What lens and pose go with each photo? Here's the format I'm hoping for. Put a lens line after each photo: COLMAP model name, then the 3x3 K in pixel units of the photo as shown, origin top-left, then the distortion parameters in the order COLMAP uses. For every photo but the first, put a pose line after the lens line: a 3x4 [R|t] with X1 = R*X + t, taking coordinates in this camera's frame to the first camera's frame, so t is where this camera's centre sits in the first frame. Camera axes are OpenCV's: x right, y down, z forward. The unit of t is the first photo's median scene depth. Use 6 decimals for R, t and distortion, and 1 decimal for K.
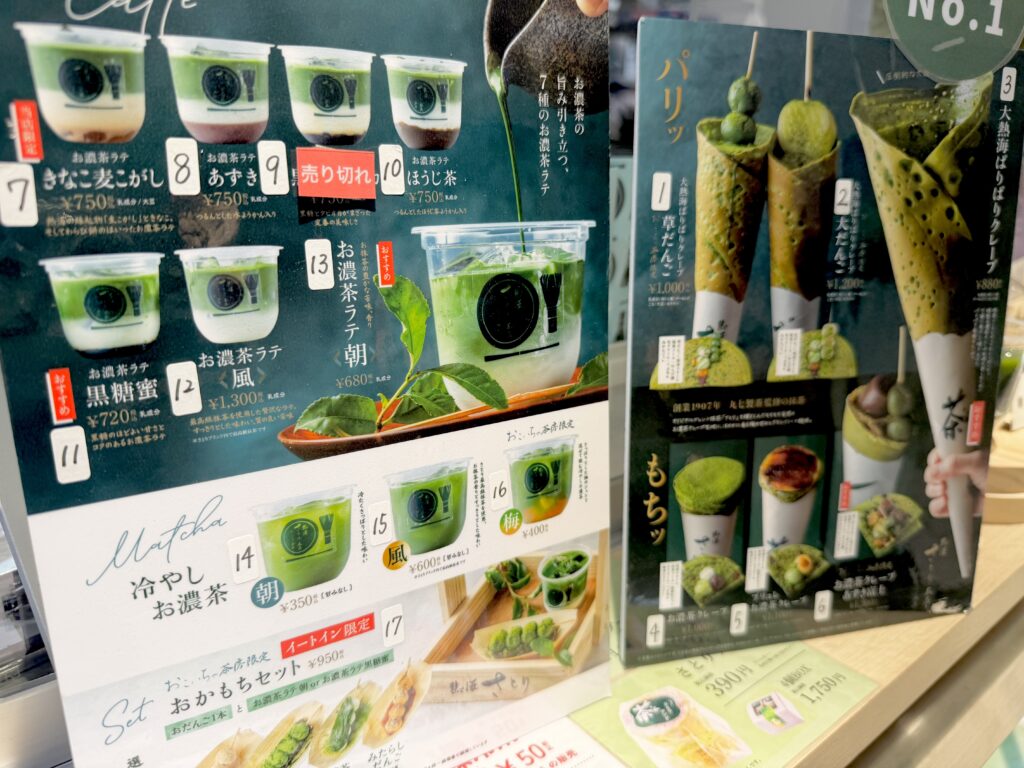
lens RADIAL K [[736.2, 0, 512.0], [0, 736.2, 384.0], [0, 0, 1]] dist [-0.005044, -0.003679]
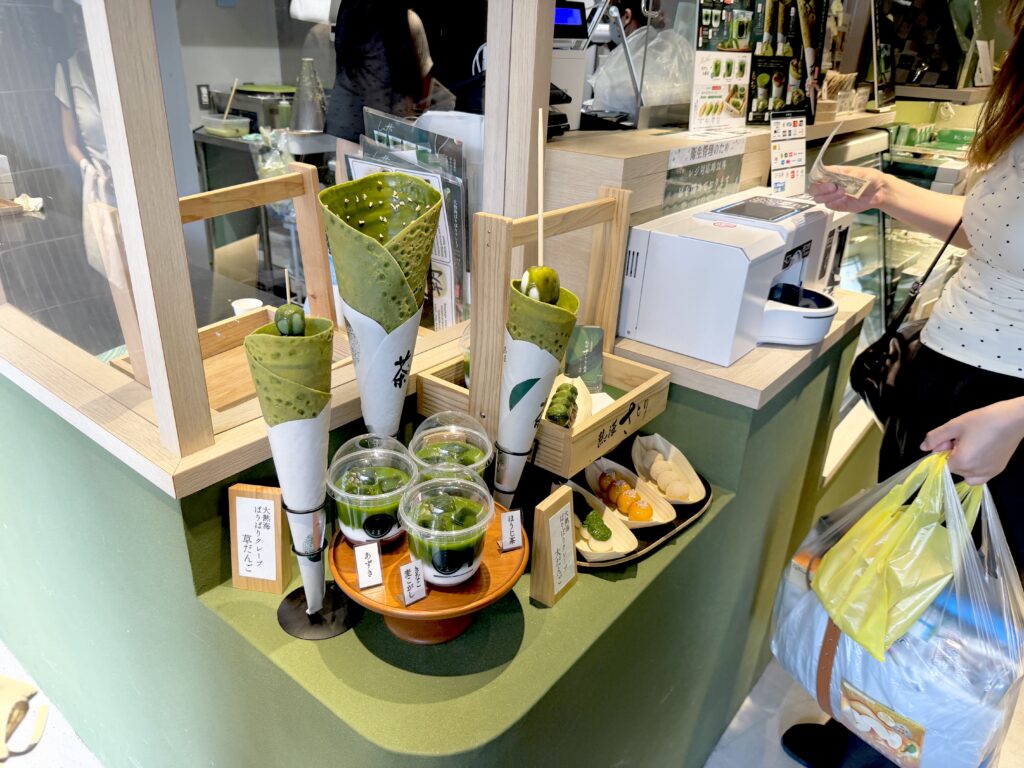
lens RADIAL K [[736.2, 0, 512.0], [0, 736.2, 384.0], [0, 0, 1]] dist [-0.005044, -0.003679]
pose [[0.973797, -0.070346, 0.216265, -2.310036], [0.036365, 0.986886, 0.157270, 1.202559], [-0.224492, -0.145284, 0.963585, -3.210663]]
